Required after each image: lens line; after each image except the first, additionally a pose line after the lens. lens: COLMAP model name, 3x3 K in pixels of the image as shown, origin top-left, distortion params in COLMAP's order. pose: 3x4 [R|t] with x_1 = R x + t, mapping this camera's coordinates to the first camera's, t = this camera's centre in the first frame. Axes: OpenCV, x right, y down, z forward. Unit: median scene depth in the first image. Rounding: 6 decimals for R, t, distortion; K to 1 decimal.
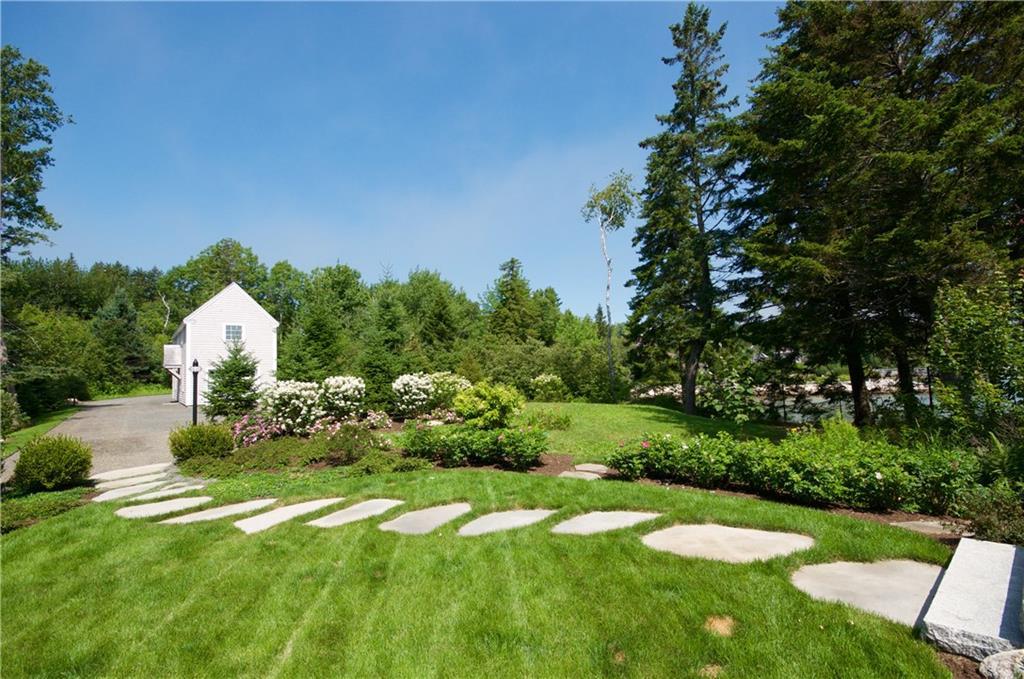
lens RADIAL K [[473.4, 0, 510.9], [0, 473.4, 341.6], [0, 0, 1]] dist [-0.002304, -0.003635]
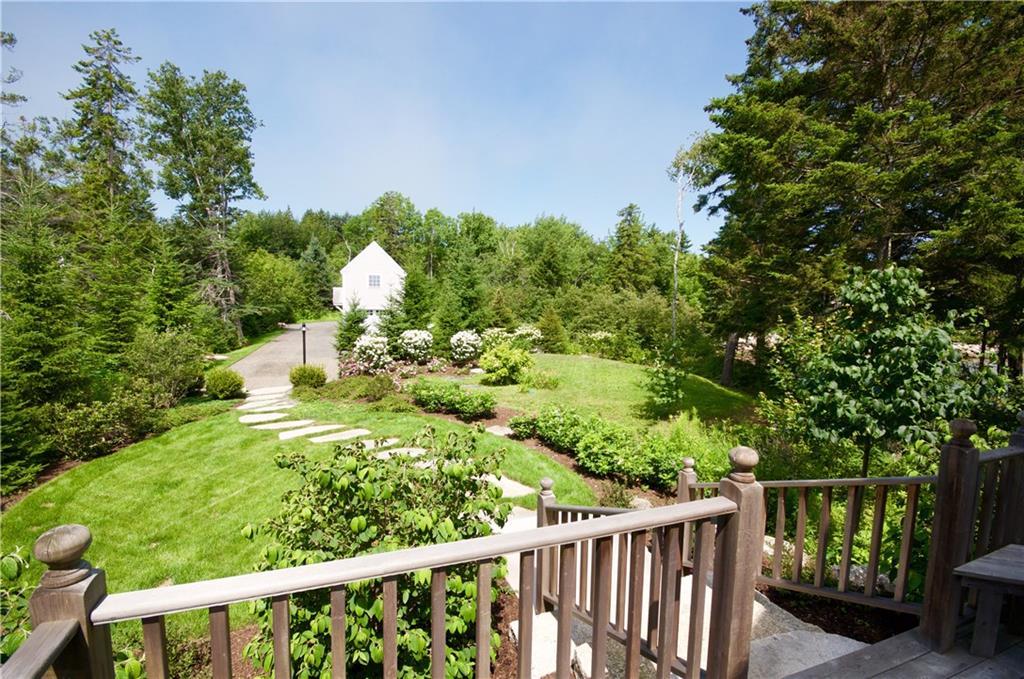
lens RADIAL K [[446.3, 0, 505.3], [0, 446.3, 345.1], [0, 0, 1]] dist [-0.003405, 0.000080]
pose [[0.946679, 0.074236, -0.313510, 0.098373], [-0.024341, 0.986791, 0.160162, -0.032633], [0.321258, -0.143991, 0.935981, -0.037981]]
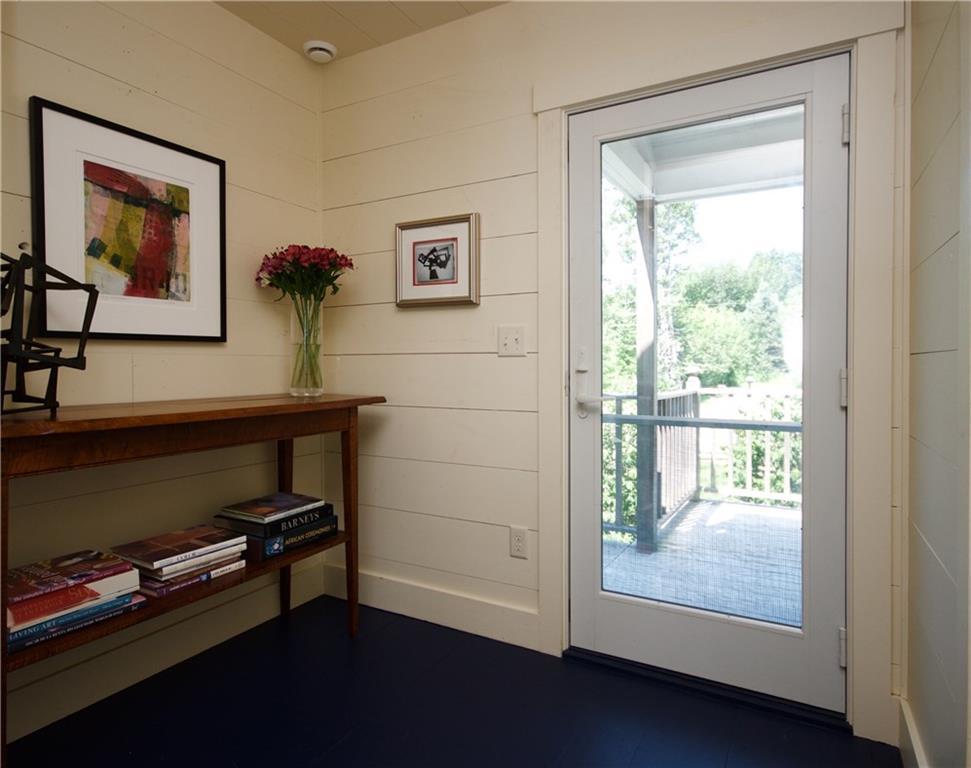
lens RADIAL K [[572.7, 0, 482.3], [0, 572.7, 376.1], [0, 0, 1]] dist [0.007095, 0.000405]
pose [[0.380884, 0.046028, -0.923477, 0.158240], [0.048787, 0.996368, 0.069783, -0.028042], [0.923335, -0.071633, 0.377255, -0.106075]]
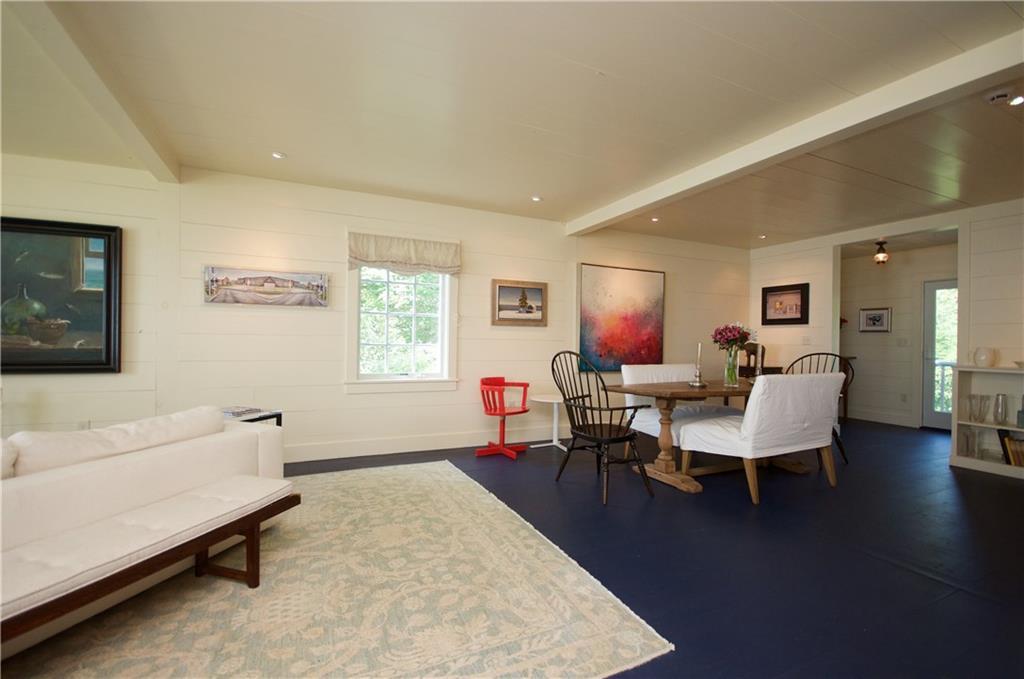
lens RADIAL K [[446.3, 0, 510.7], [0, 446.3, 344.3], [0, 0, 1]] dist [-0.003405, 0.000080]
pose [[-0.220201, 0.033920, -0.974865, 6.470582], [0.056562, 0.998158, 0.021954, -0.496328], [0.973813, -0.050306, -0.221714, -3.709377]]
